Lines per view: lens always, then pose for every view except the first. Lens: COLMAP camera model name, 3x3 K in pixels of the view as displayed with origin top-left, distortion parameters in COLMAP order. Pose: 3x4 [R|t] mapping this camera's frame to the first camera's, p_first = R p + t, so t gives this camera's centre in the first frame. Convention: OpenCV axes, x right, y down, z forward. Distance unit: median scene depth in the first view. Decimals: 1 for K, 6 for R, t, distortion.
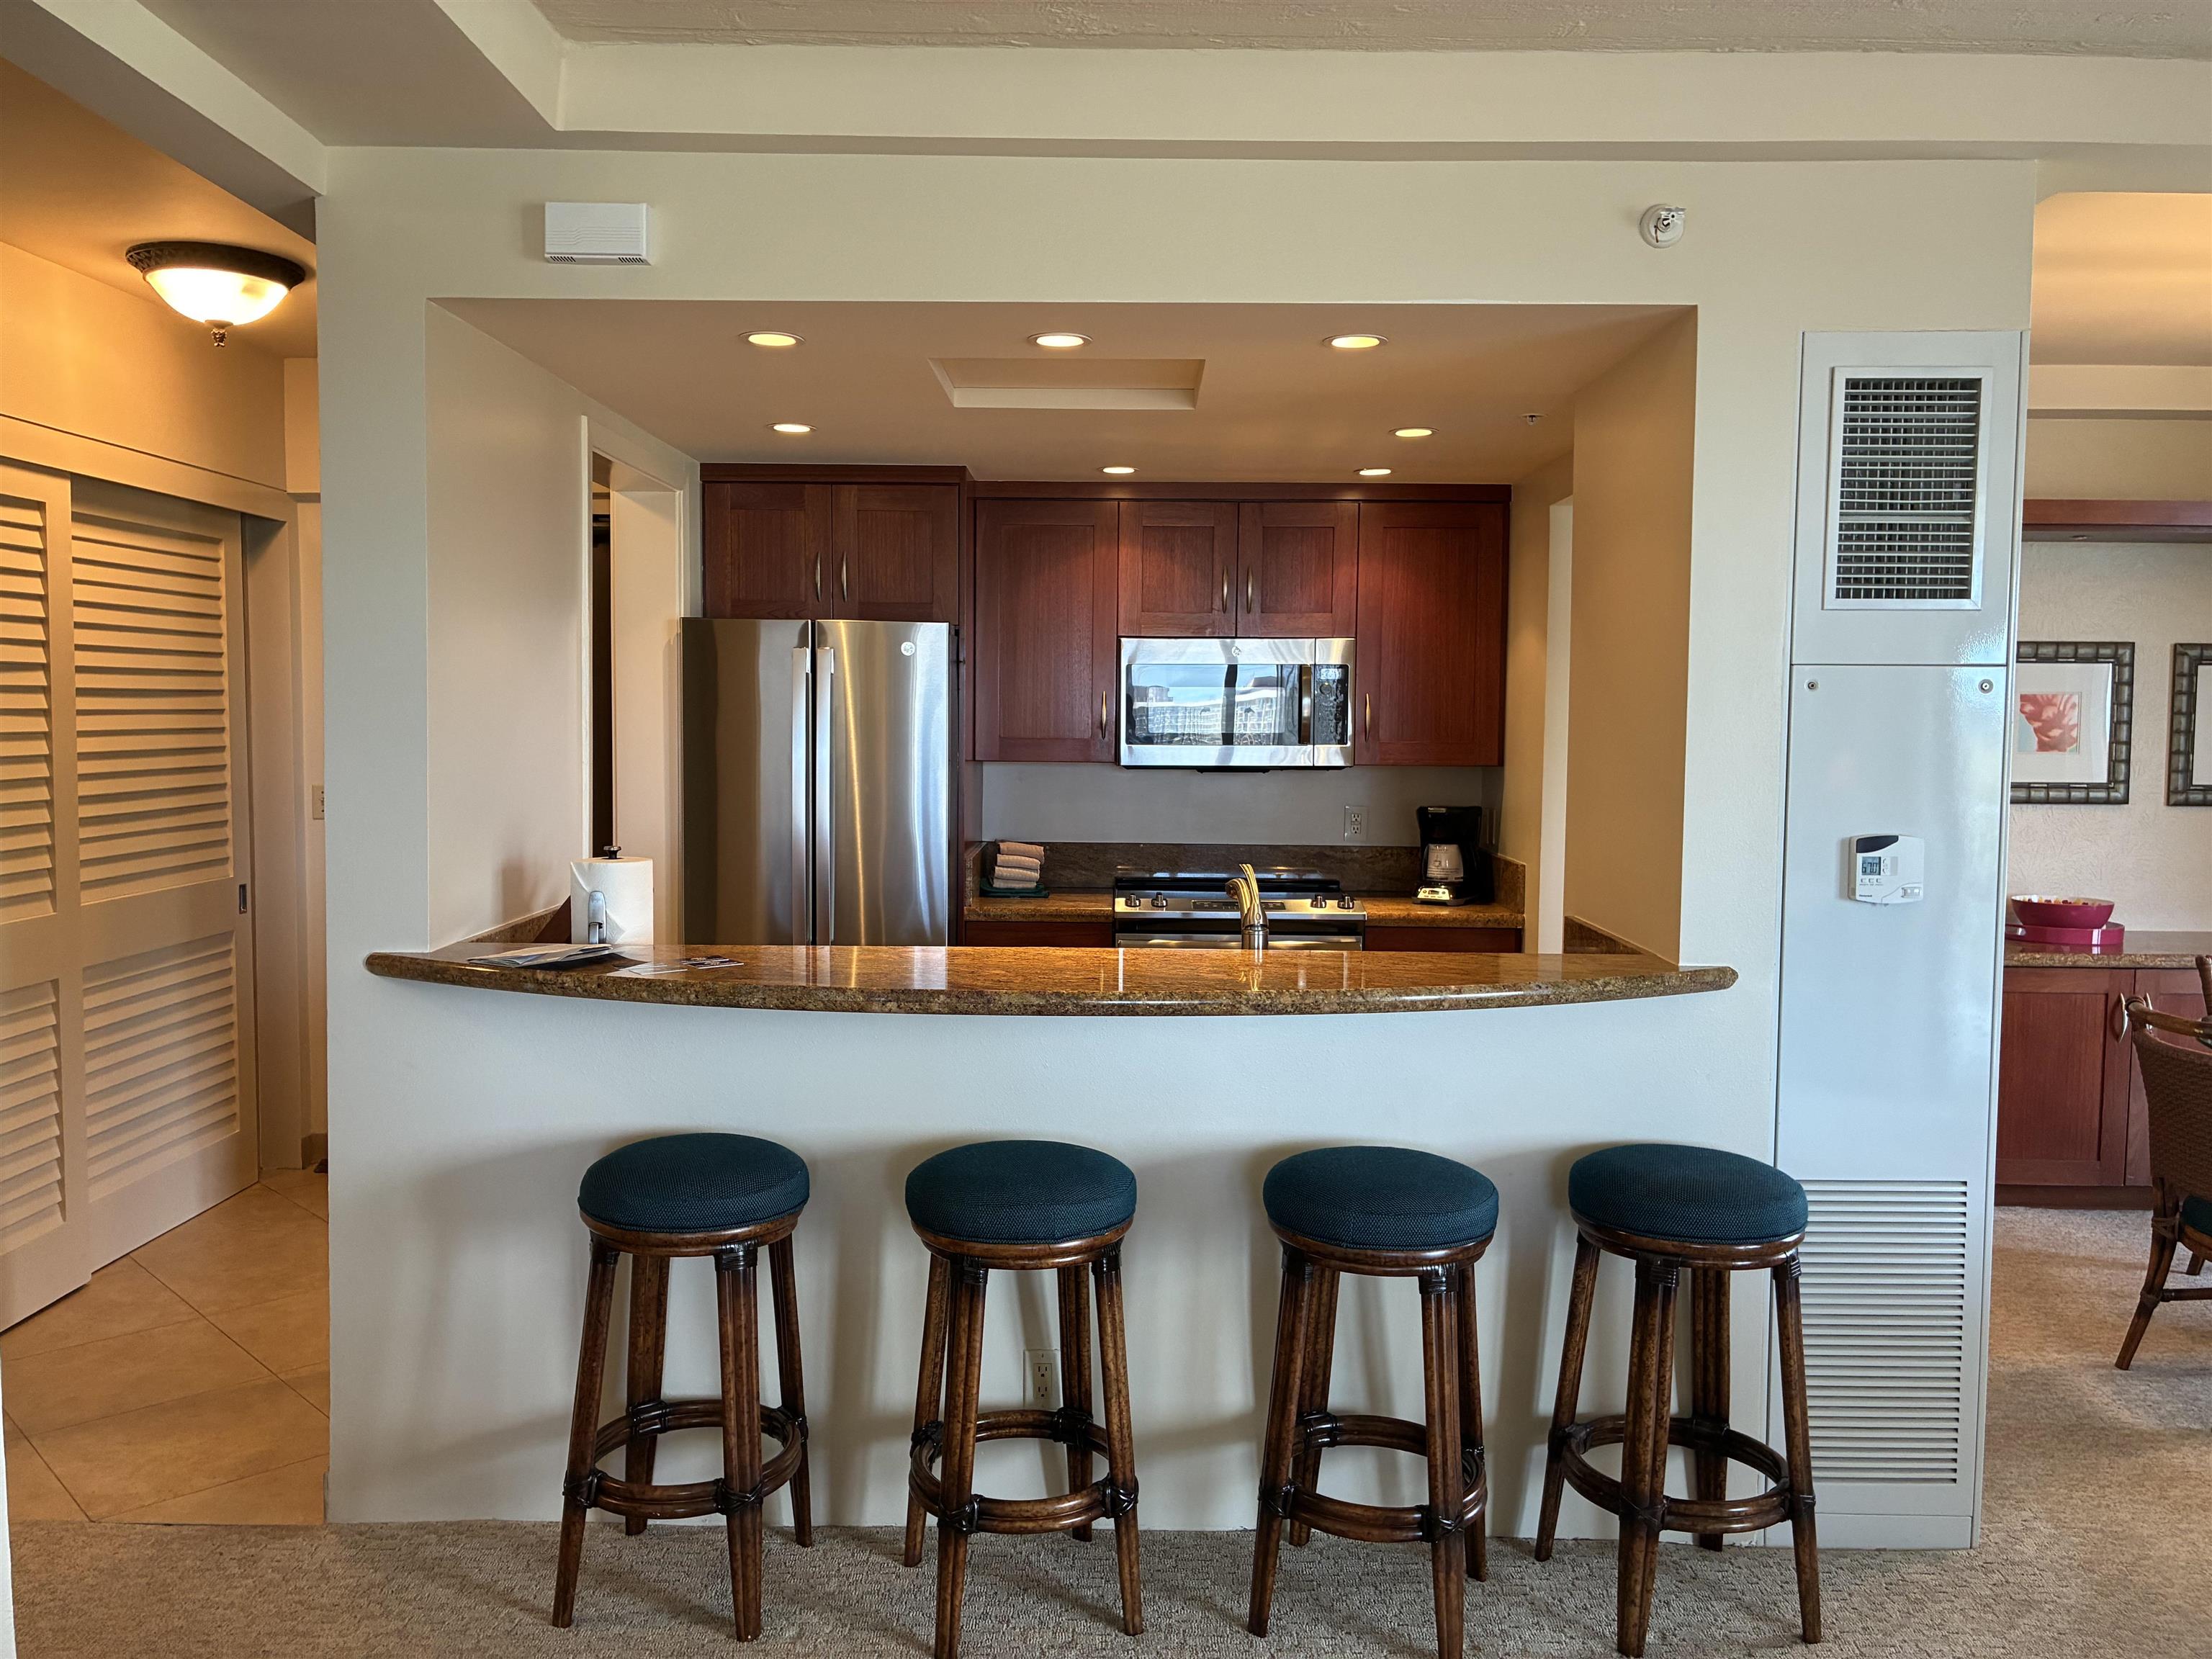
lens RADIAL K [[1685.1, 0, 1089.6], [0, 1685.1, 828.9], [0, 0, 1]] dist [0.042261, -0.045024]
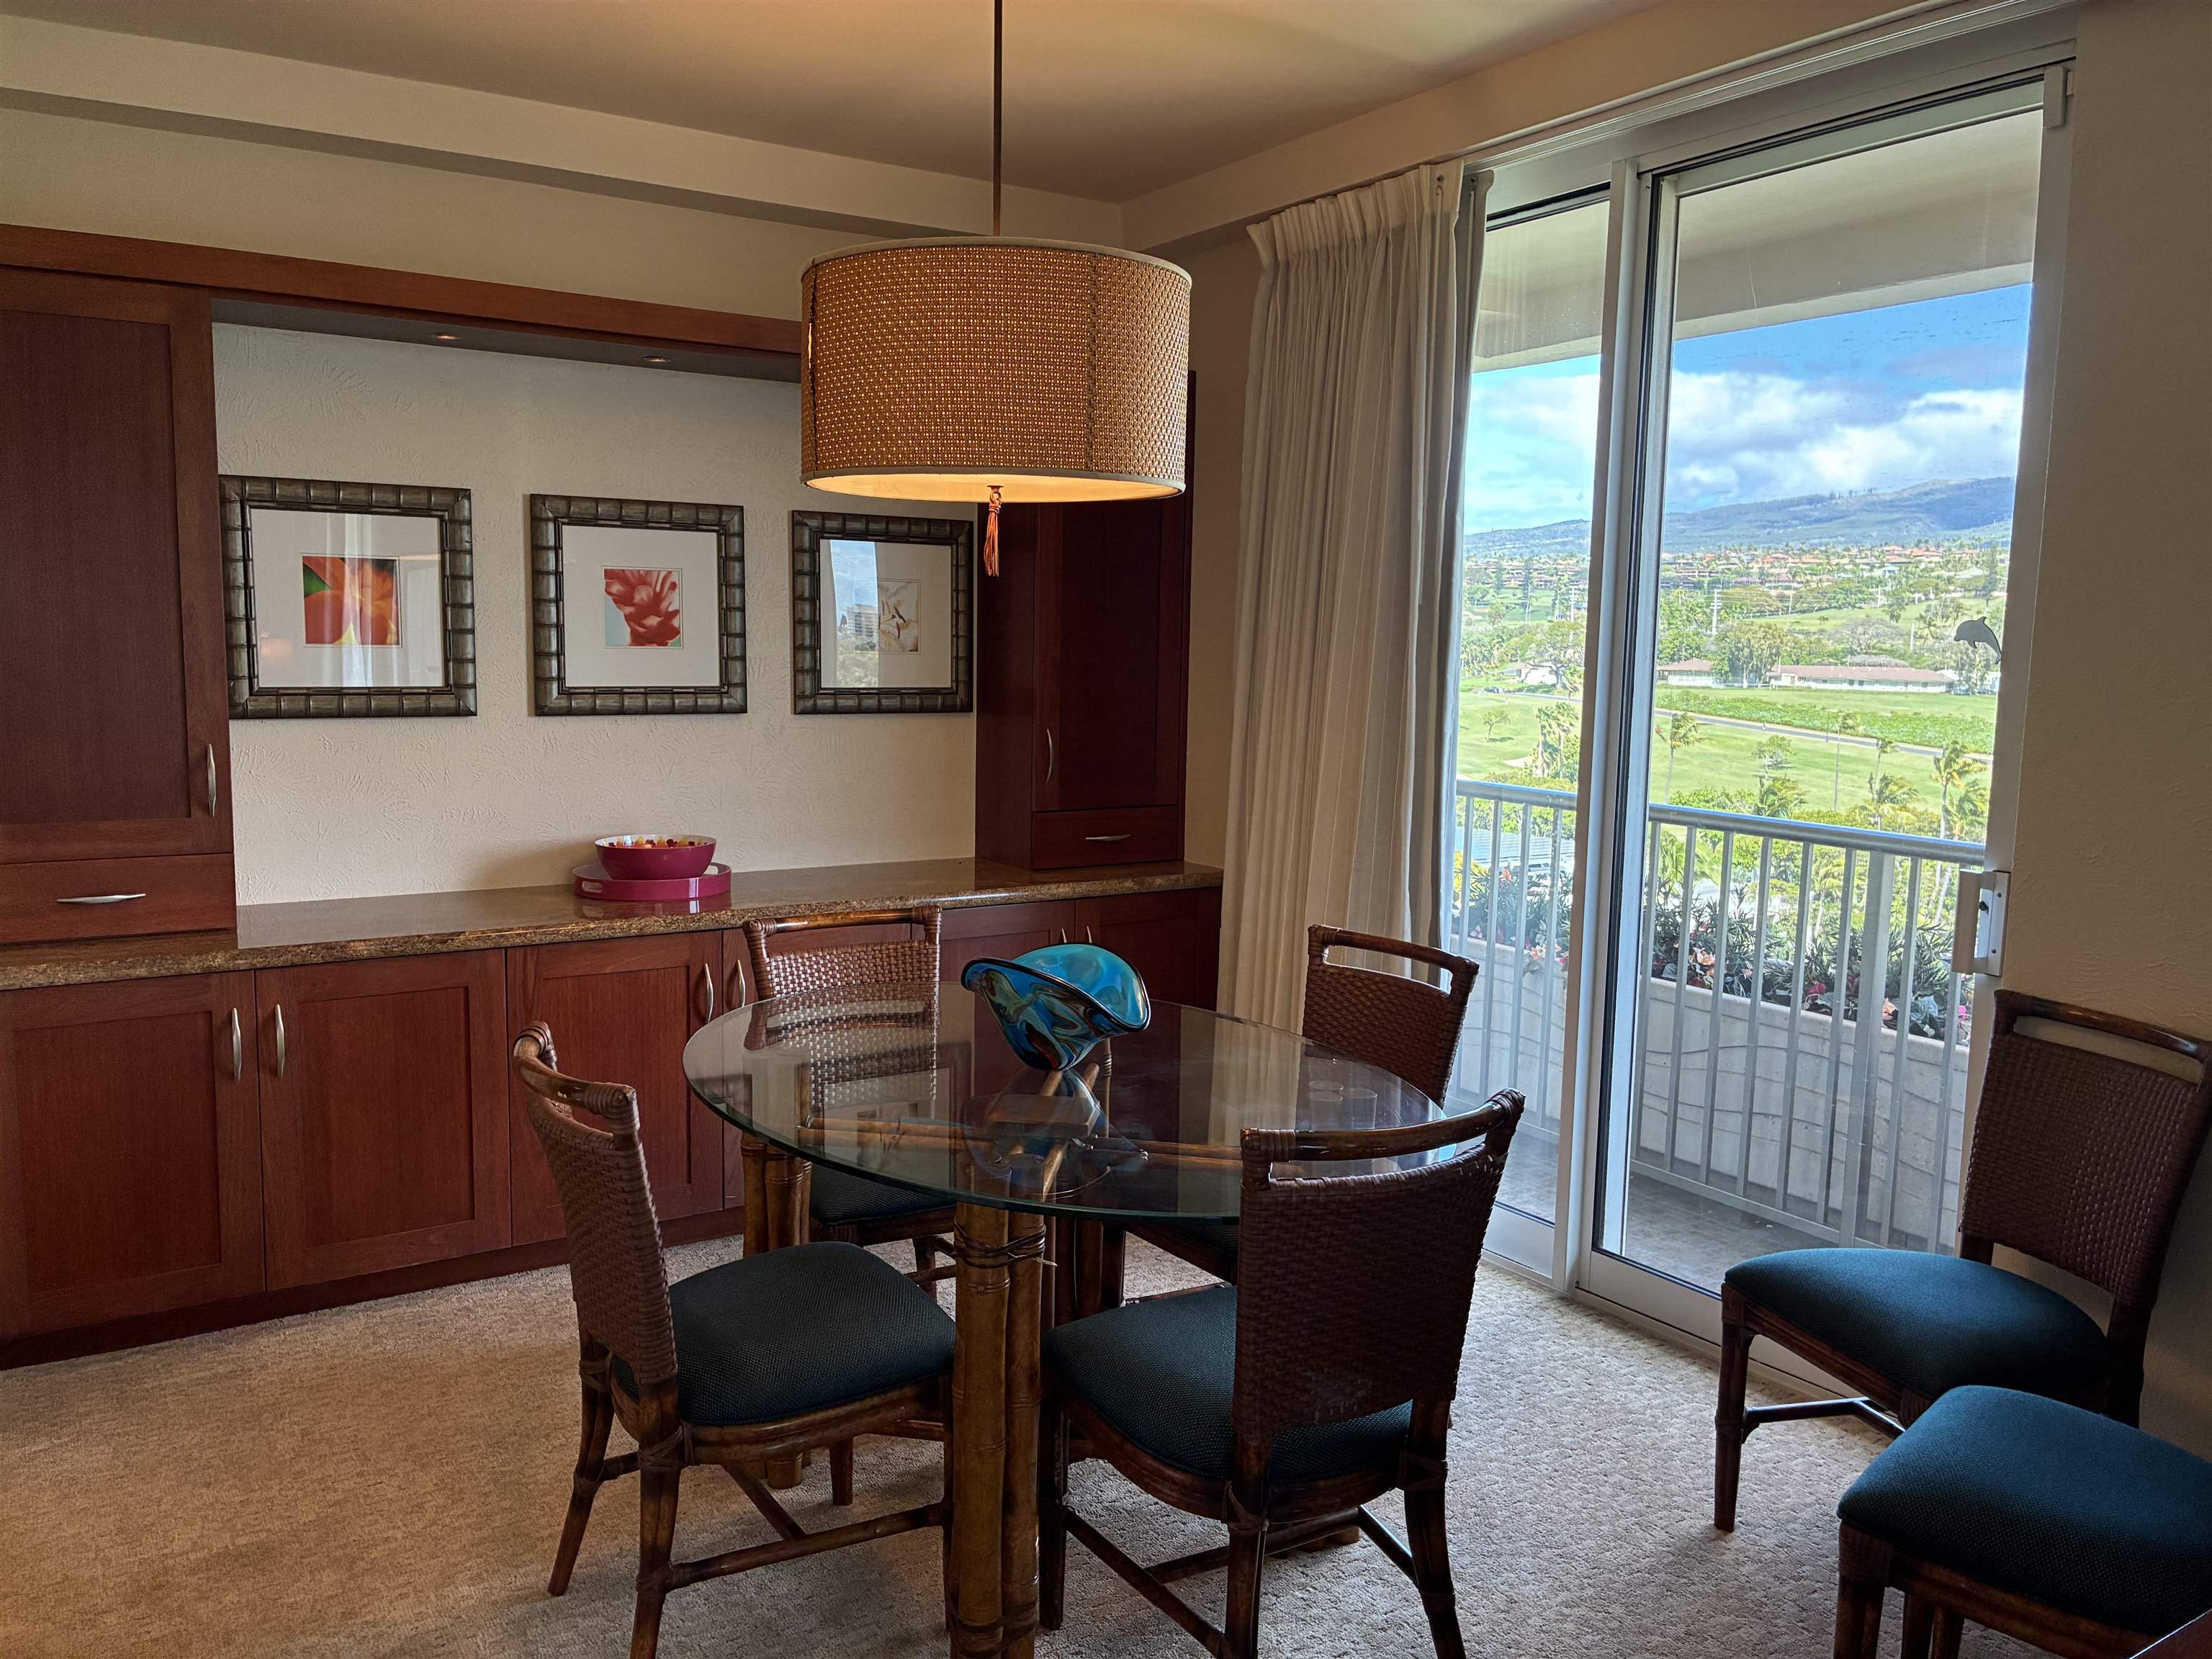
lens RADIAL K [[1685.1, 0, 1089.6], [0, 1685.1, 828.9], [0, 0, 1]] dist [0.042261, -0.045024]
pose [[0.834375, -0.057773, 0.548161, 0.326984], [0.027823, 0.997639, 0.062796, -0.005984], [-0.550494, -0.037144, 0.834012, 0.268870]]
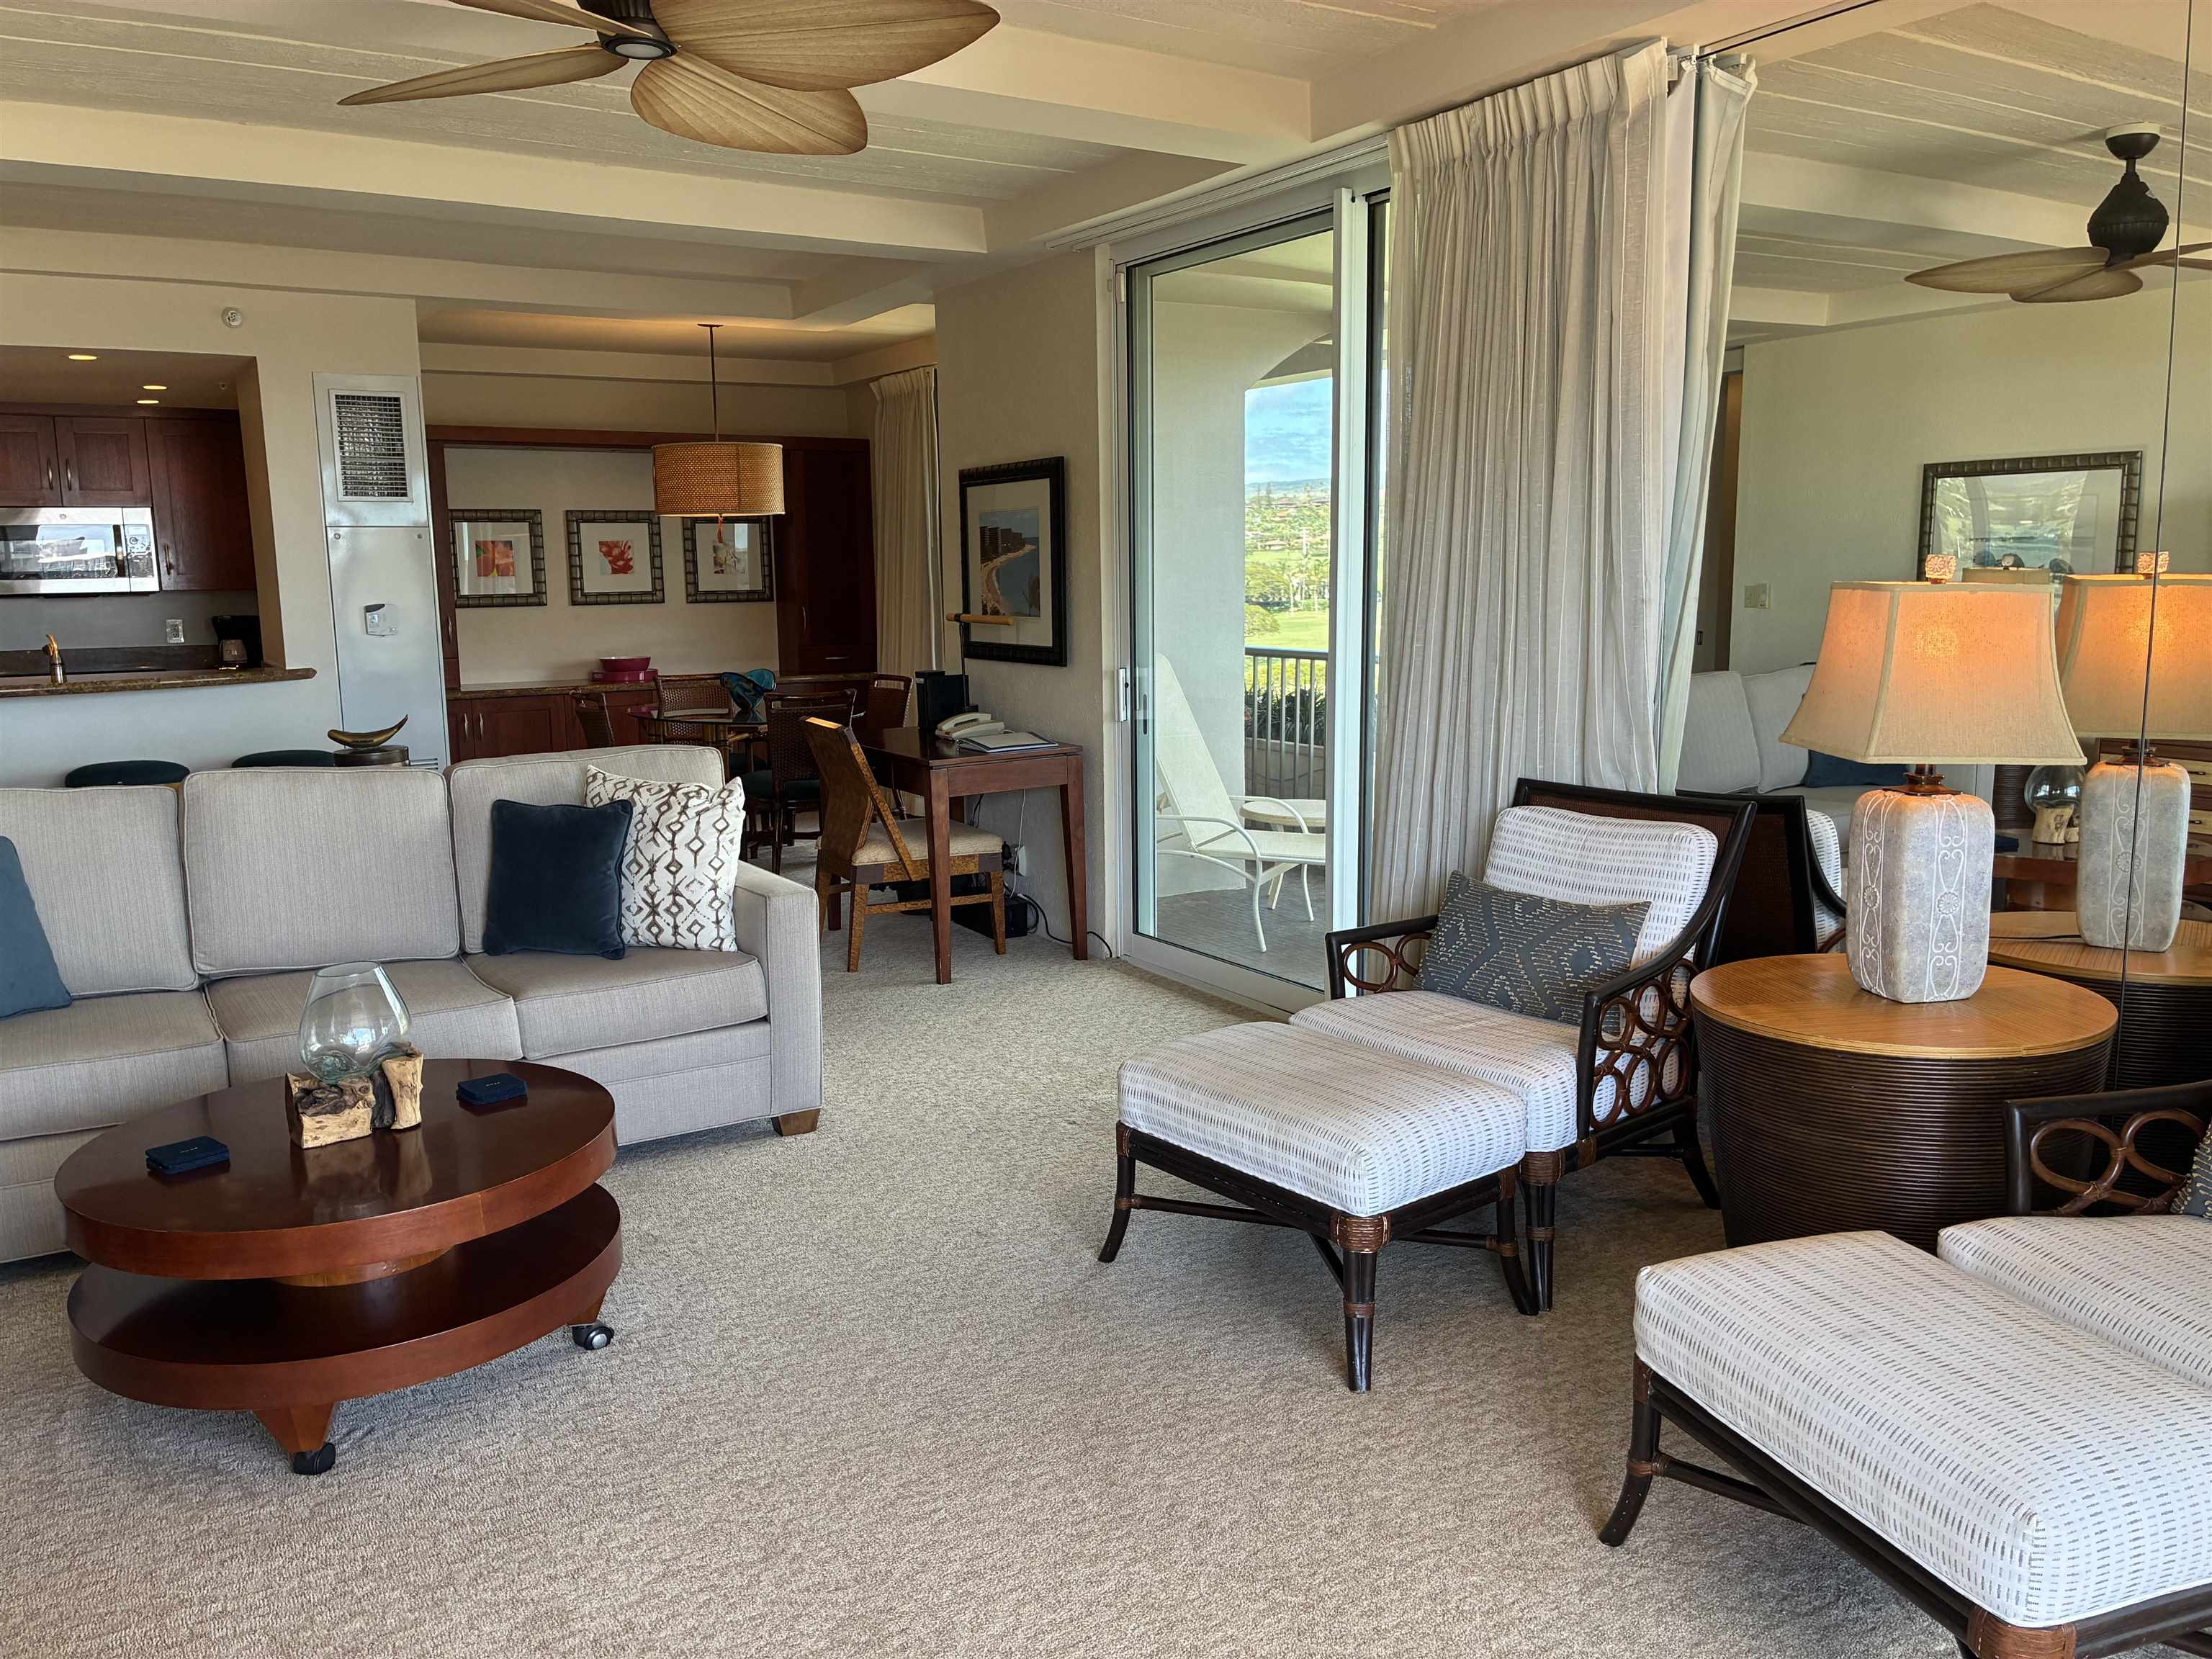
lens RADIAL K [[1683.2, 0, 1104.3], [0, 1683.2, 827.9], [0, 0, 1]] dist [0.043205, -0.066585]
pose [[0.839283, -0.102888, 0.533871, 0.029974], [0.057403, 0.993212, 0.101171, 0.070717], [-0.540656, -0.054265, 0.839491, -0.787060]]
